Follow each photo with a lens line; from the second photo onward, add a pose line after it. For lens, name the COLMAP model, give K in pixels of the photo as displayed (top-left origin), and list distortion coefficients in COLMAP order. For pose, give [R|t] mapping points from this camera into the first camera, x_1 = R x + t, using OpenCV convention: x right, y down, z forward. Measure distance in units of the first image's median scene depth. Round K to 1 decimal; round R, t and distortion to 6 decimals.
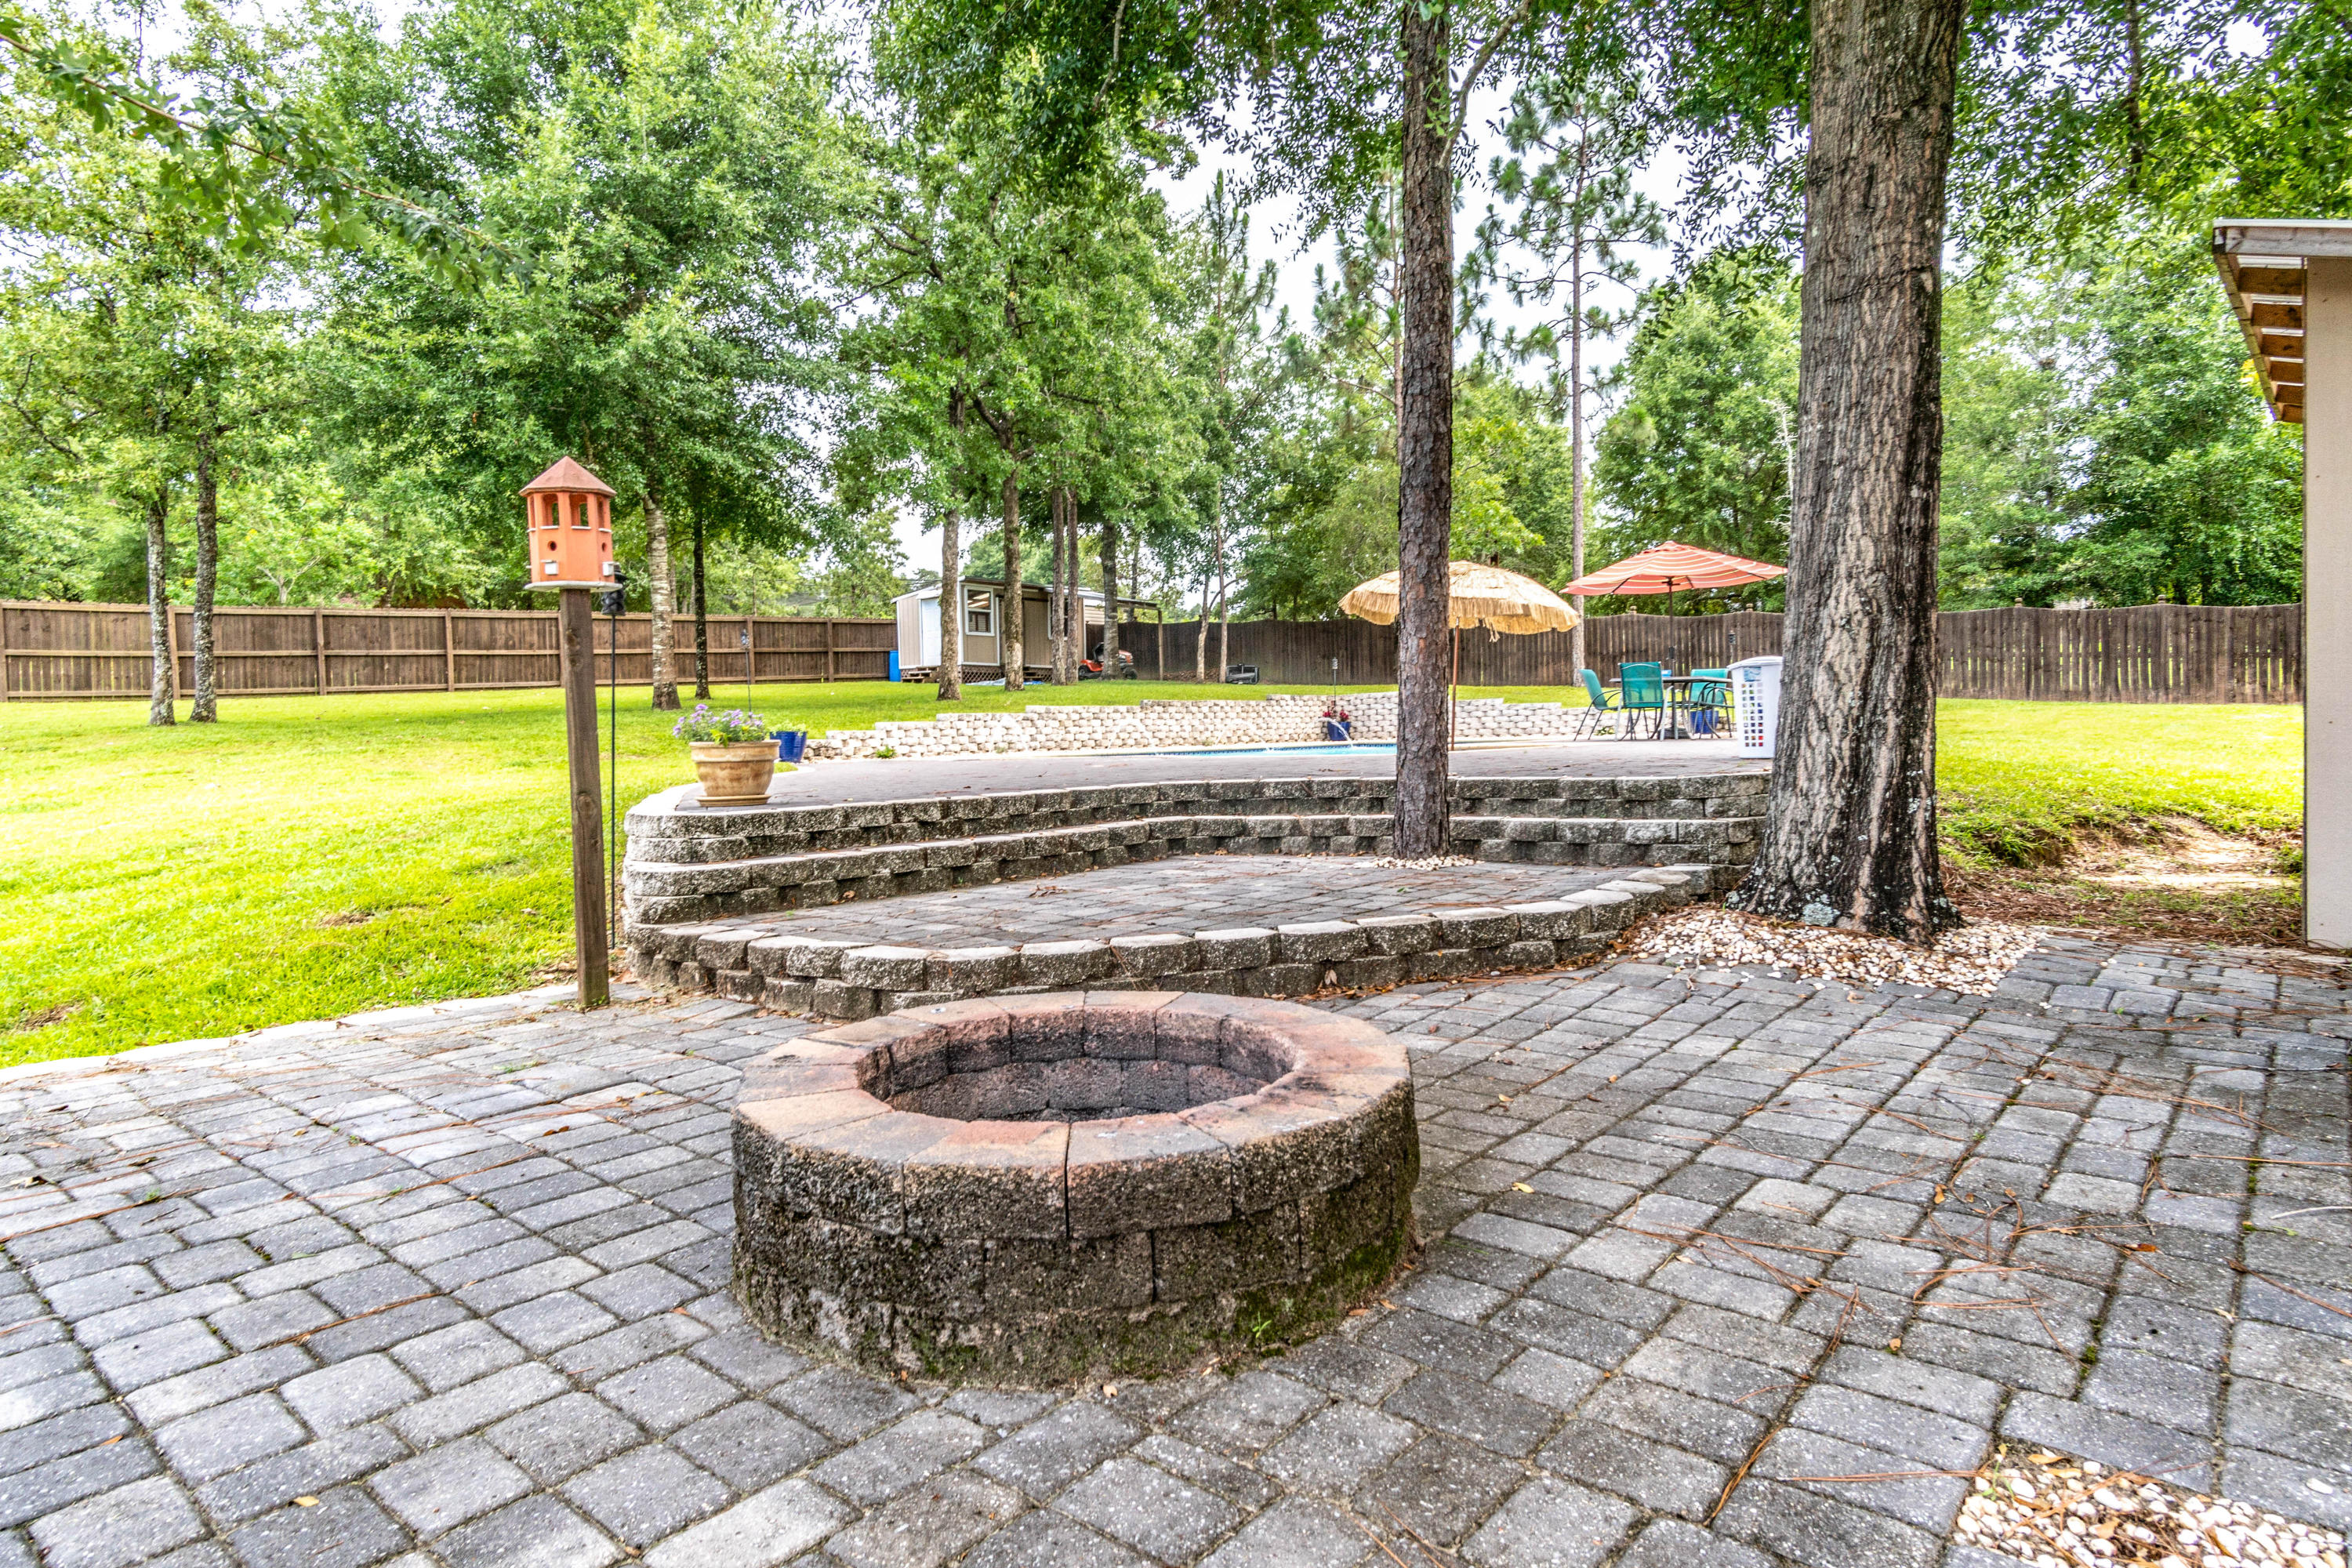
lens RADIAL K [[1268.5, 0, 1160.6], [0, 1268.5, 774.4], [0, 0, 1]] dist [0.018222, 0.000287]
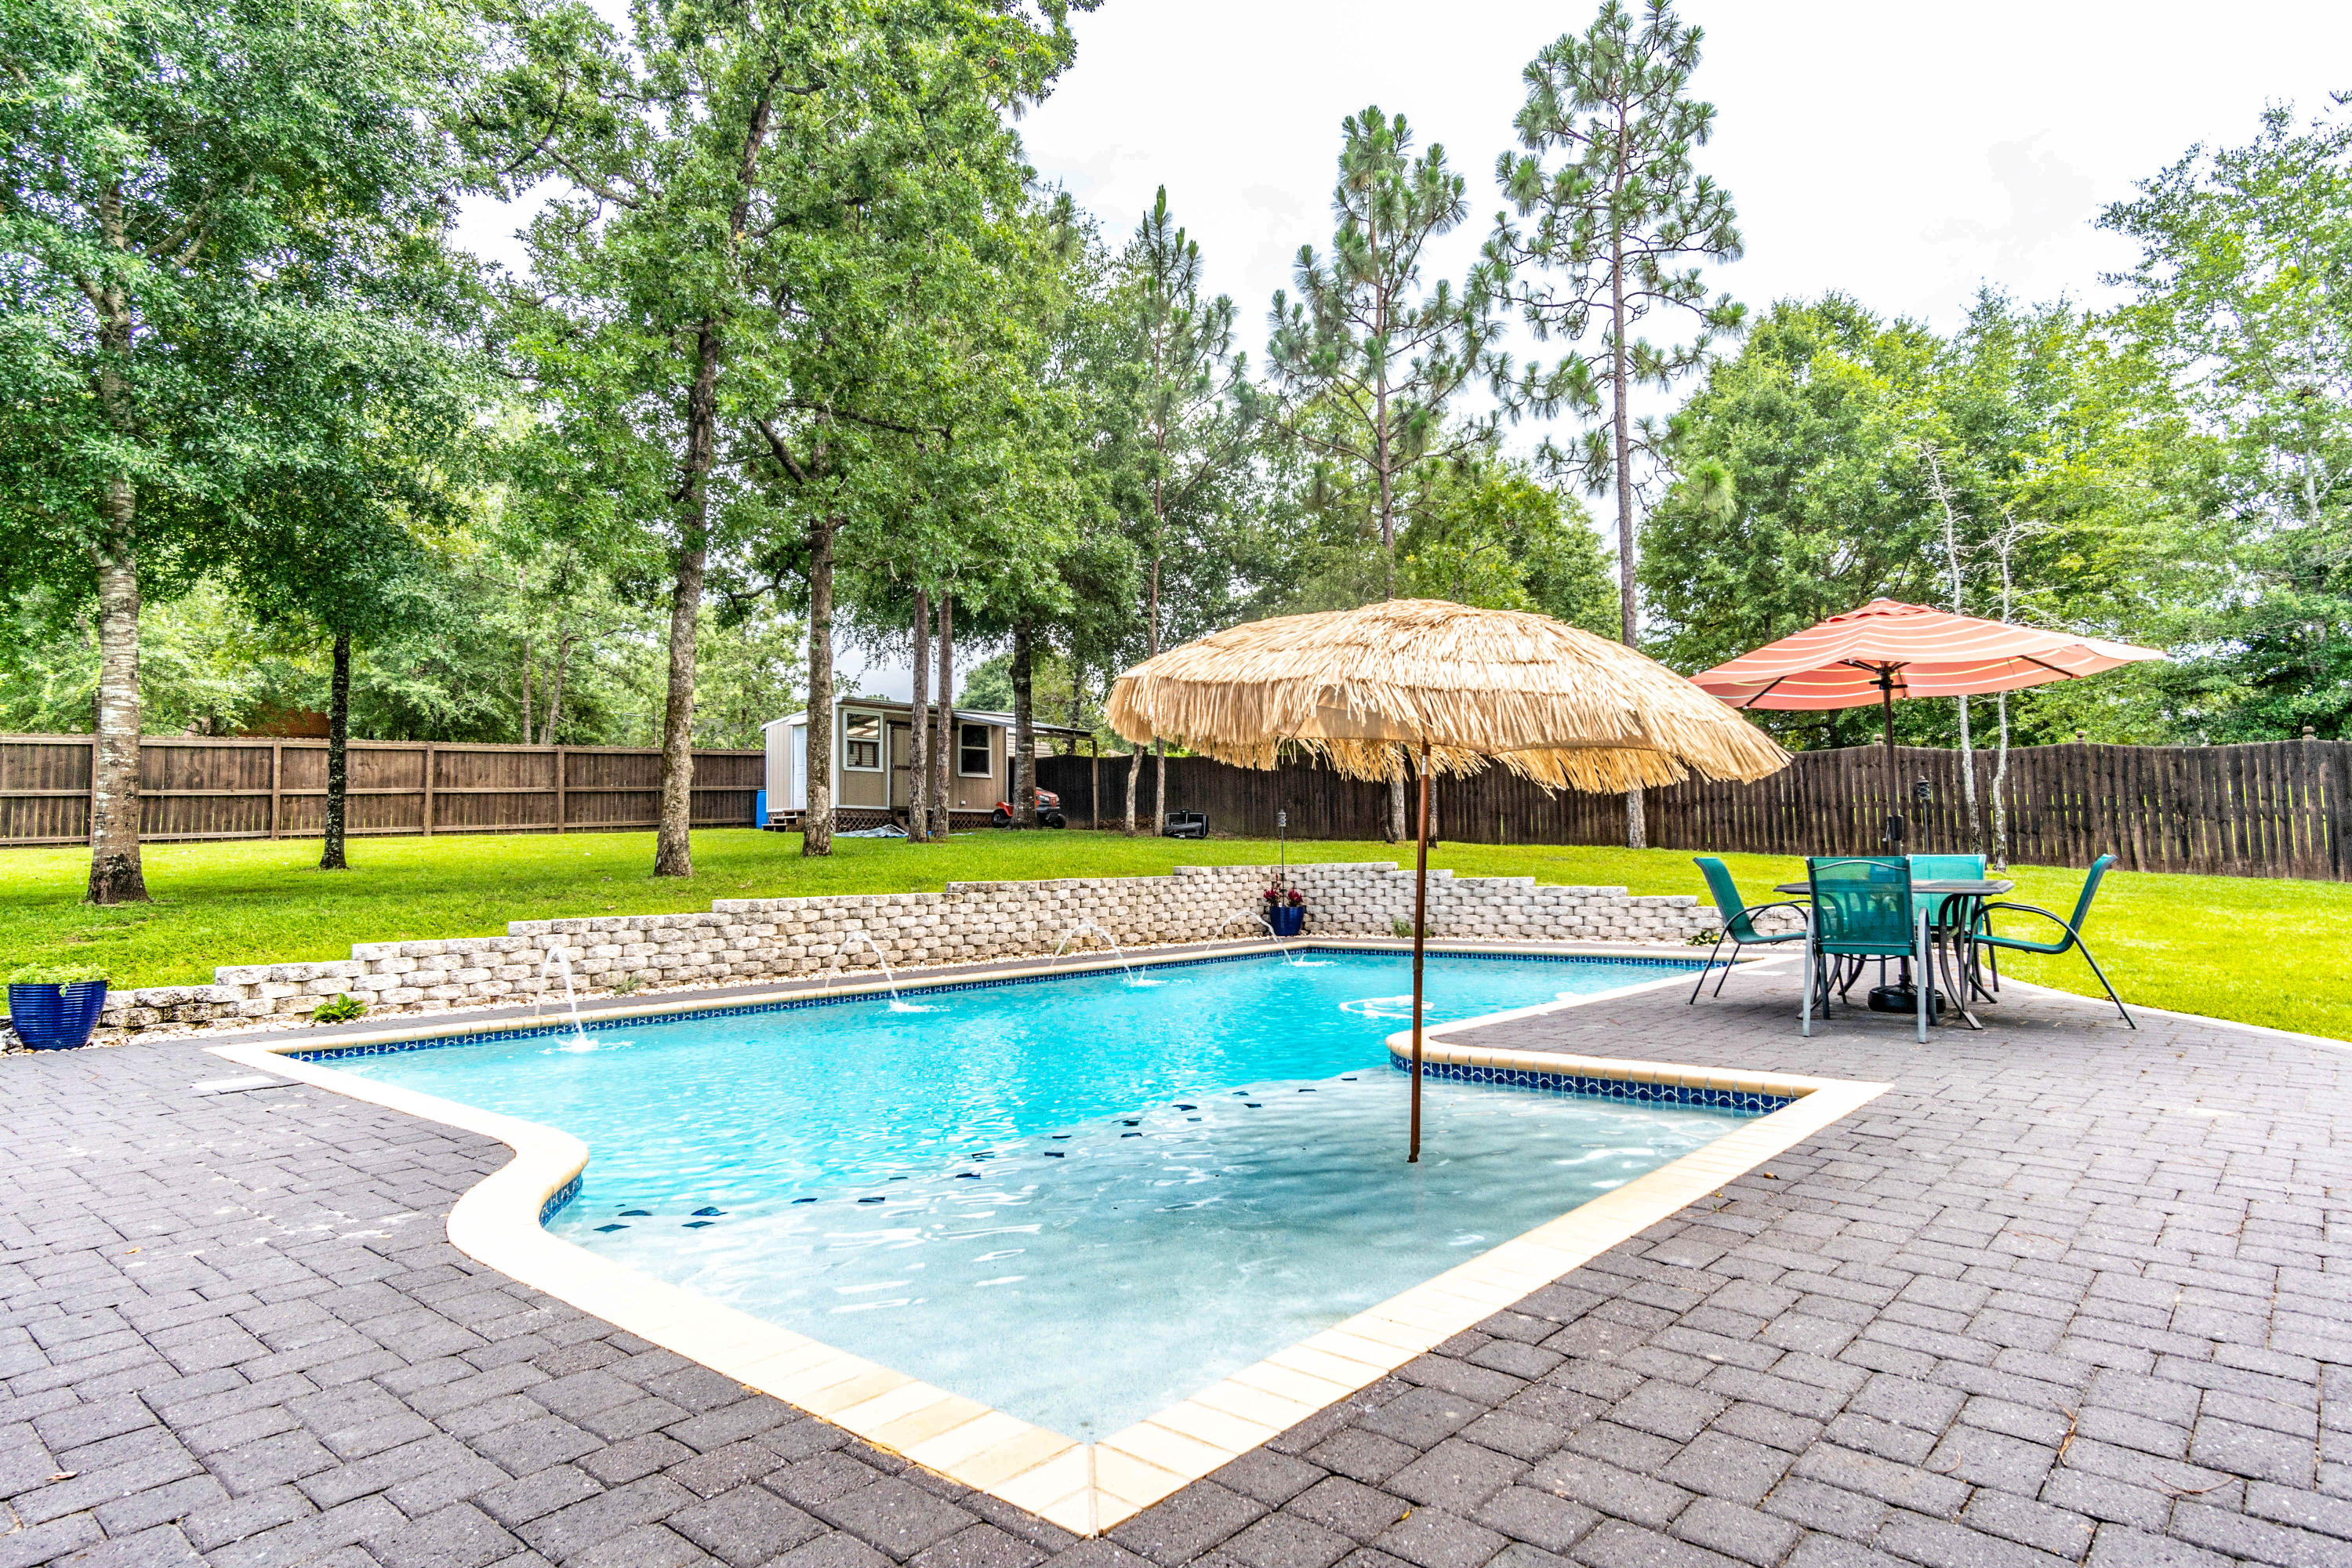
lens RADIAL K [[1268.5, 0, 1193.1], [0, 1268.5, 779.9], [0, 0, 1]] dist [0.018222, 0.000287]
pose [[0.999975, 0.004077, 0.005694, 0.072005], [-0.003493, 0.995082, -0.098996, -0.034484], [-0.006069, 0.098974, 0.995071, 0.277506]]
